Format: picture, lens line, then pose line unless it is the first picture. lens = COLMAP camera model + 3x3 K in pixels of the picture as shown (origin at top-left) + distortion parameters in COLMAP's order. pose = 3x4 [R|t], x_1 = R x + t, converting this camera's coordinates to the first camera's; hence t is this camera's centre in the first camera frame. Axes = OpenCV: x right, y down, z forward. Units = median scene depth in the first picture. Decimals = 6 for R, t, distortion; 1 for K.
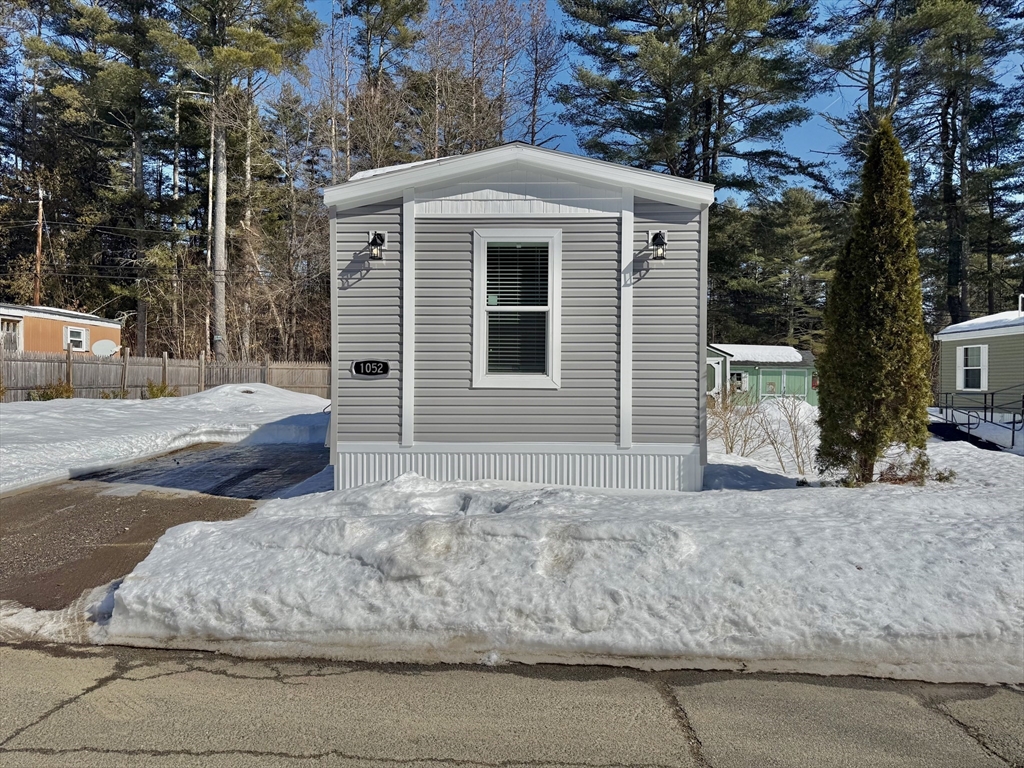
lens RADIAL K [[722.3, 0, 512.0], [0, 722.3, 384.0], [0, 0, 1]] dist [0.060751, -0.074314]
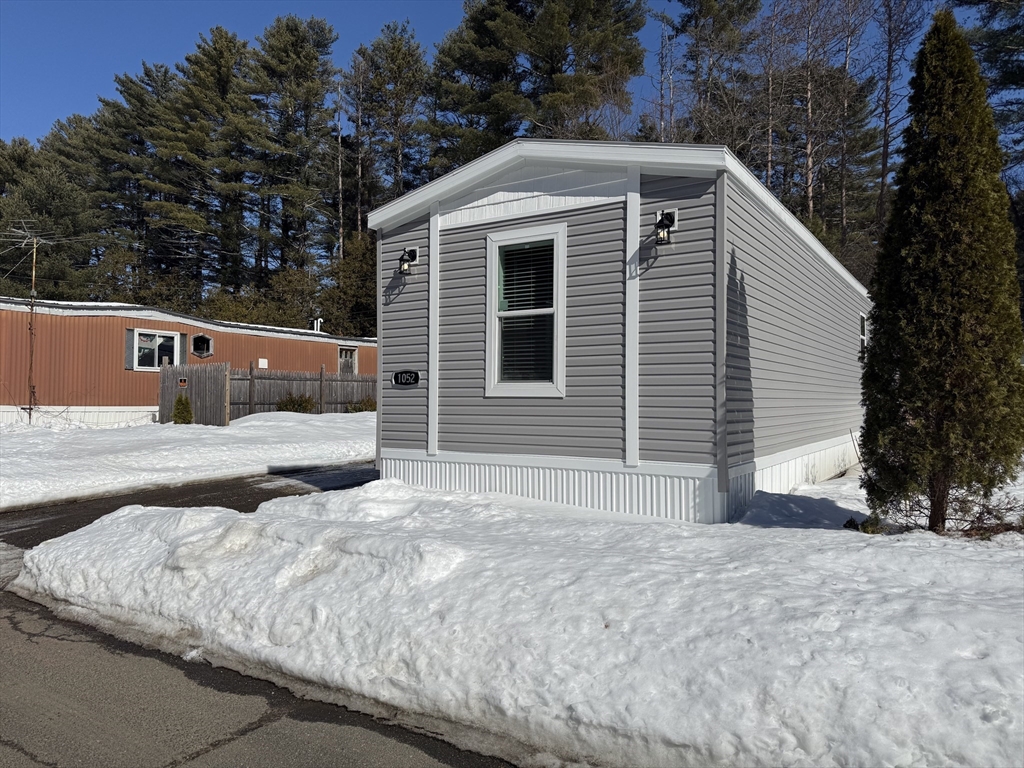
lens RADIAL K [[722.3, 0, 512.0], [0, 722.3, 384.0], [0, 0, 1]] dist [0.060751, -0.074314]
pose [[0.860945, -0.012698, -0.508539, 0.470424], [-0.001092, 0.999640, -0.026809, 0.014132], [0.508697, 0.023637, 0.860621, 0.181929]]
